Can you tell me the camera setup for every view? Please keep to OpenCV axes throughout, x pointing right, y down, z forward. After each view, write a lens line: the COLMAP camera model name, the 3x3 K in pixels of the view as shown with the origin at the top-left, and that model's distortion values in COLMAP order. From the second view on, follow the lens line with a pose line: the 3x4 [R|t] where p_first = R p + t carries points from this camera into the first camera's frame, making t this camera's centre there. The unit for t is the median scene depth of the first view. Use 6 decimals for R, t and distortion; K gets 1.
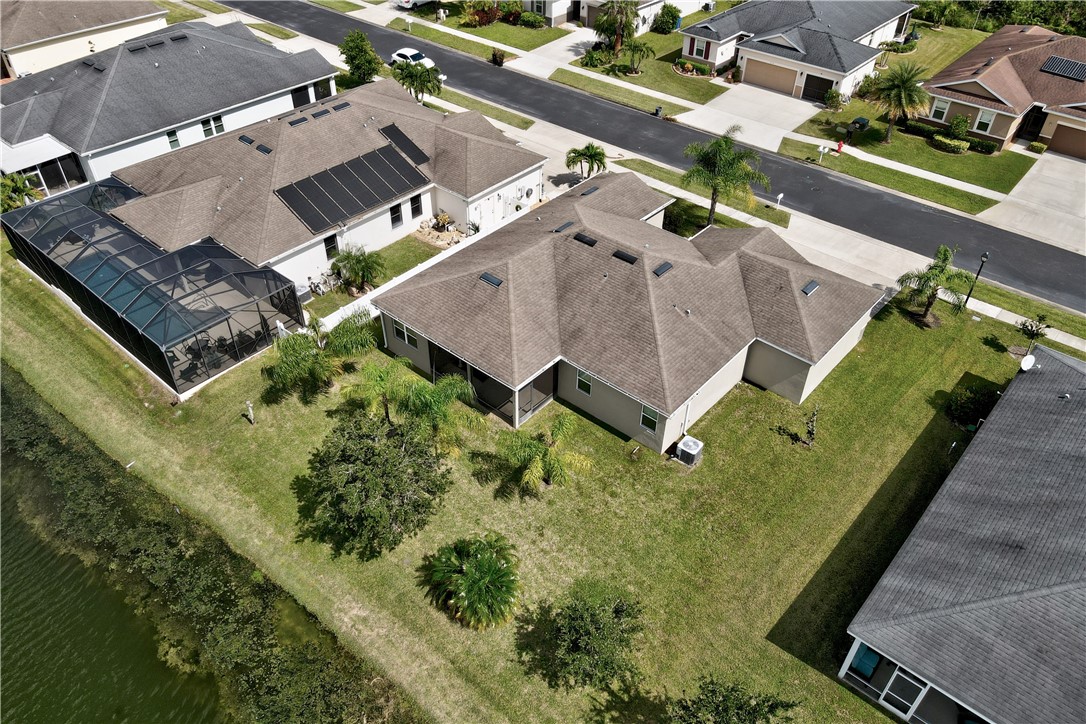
lens RADIAL K [[792.7, 0, 540.7], [0, 792.7, 381.1], [0, 0, 1]] dist [0.008140, 0.015373]
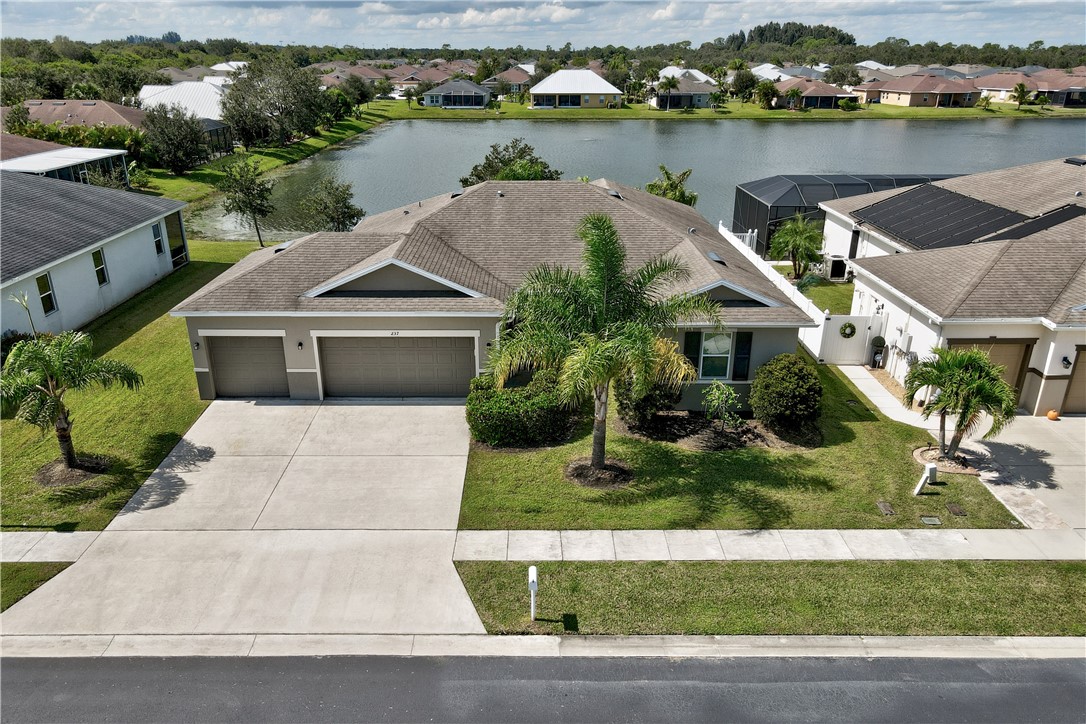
lens RADIAL K [[792.7, 0, 533.7], [0, 792.7, 405.0], [0, 0, 1]] dist [0.008140, 0.015373]
pose [[-0.749448, 0.258972, -0.609312, 0.495939], [-0.441022, 0.491128, 0.751194, -0.518659], [0.493788, 0.831701, -0.253862, 1.092769]]
